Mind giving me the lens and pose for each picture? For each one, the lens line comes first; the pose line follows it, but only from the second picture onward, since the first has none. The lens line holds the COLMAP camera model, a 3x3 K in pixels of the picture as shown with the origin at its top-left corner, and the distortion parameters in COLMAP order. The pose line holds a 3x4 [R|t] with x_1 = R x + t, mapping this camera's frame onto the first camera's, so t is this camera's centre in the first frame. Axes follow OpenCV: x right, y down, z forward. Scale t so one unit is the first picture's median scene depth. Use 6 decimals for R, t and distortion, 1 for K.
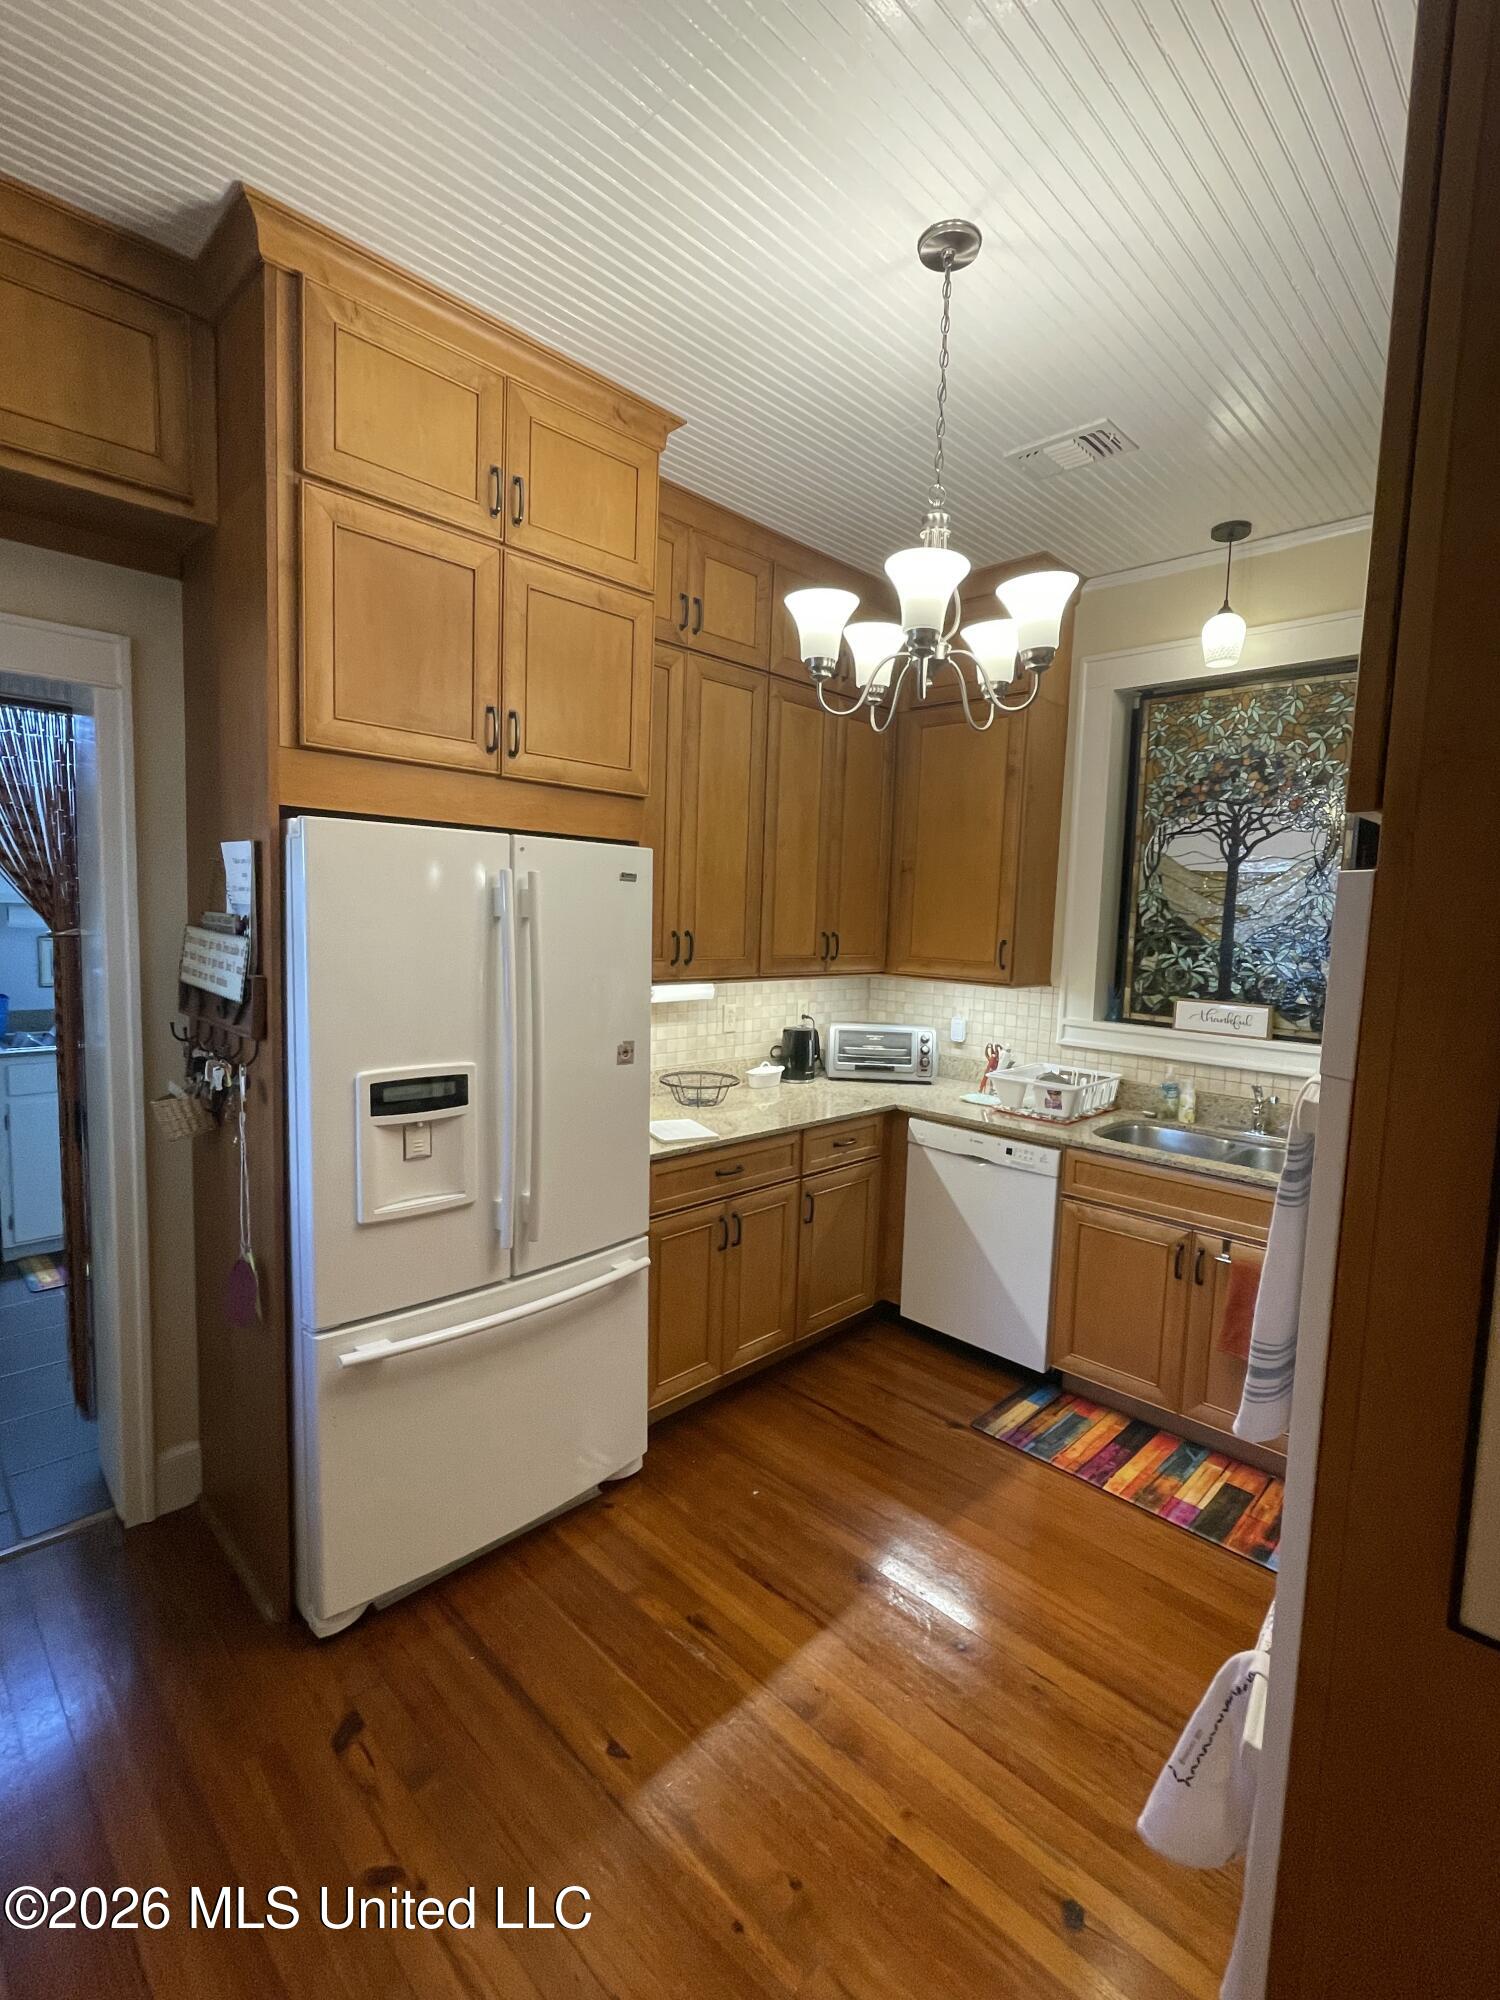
lens RADIAL K [[924.3, 0, 754.7], [0, 924.3, 1005.9], [0, 0, 1]] dist [-0.000900, 0.000945]
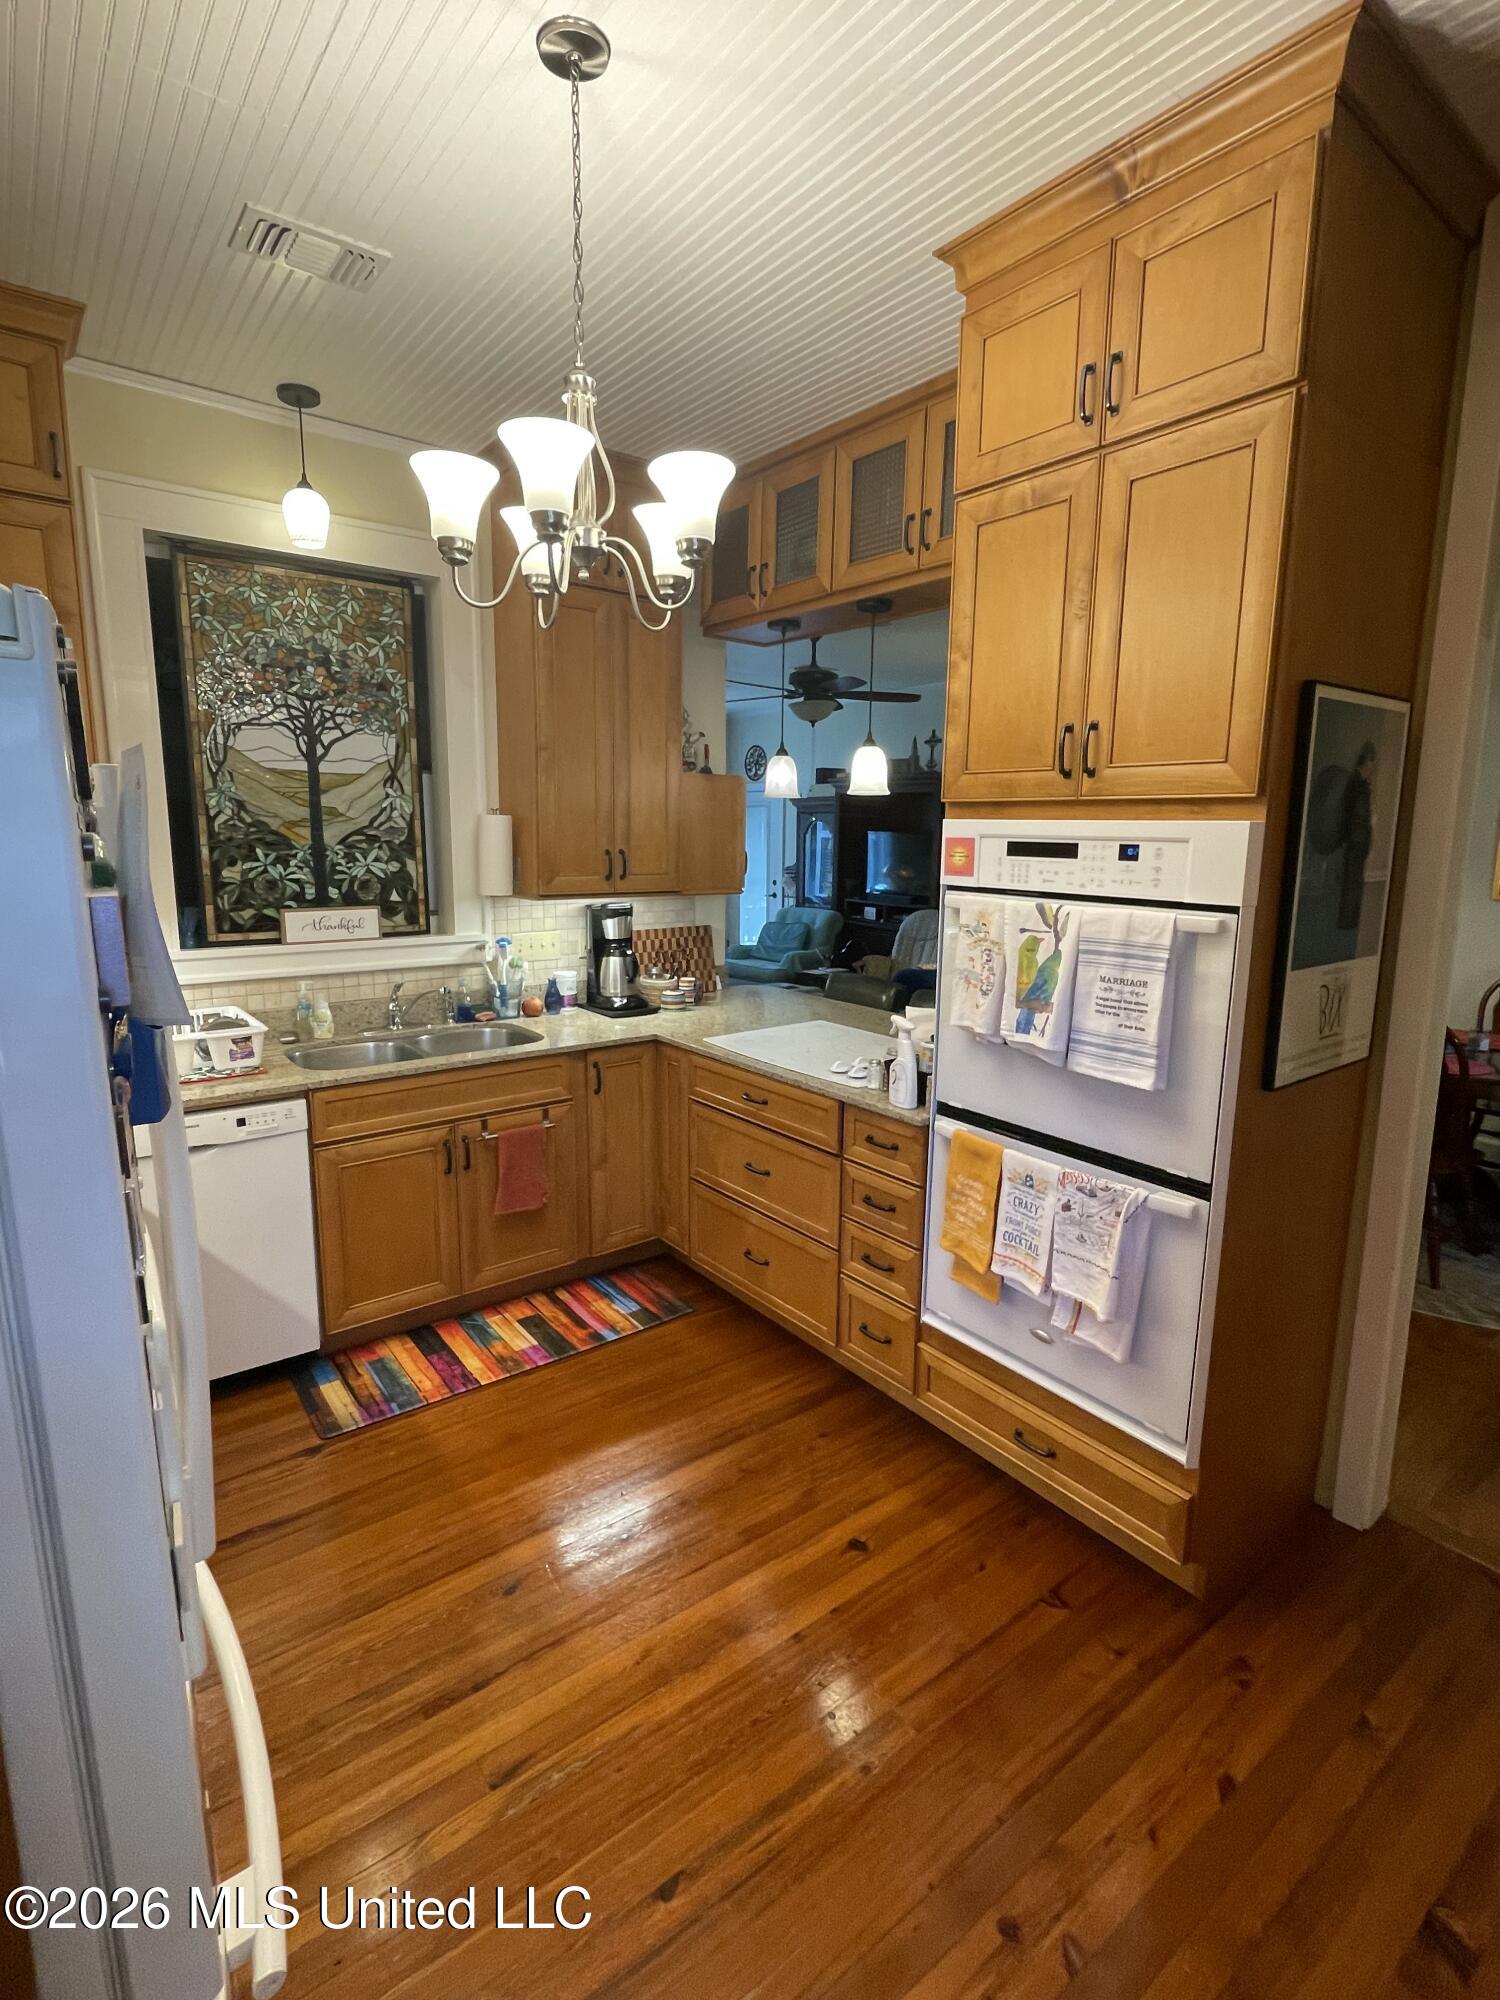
lens RADIAL K [[975.8, 0, 754.9], [0, 975.8, 1001.4], [0, 0, 1]] dist [-0.001581, 0.001392]
pose [[0.130266, -0.204834, 0.970090, -0.586588], [0.093206, 0.976624, 0.193698, -0.084974], [-0.987088, 0.065186, 0.146312, 0.538721]]
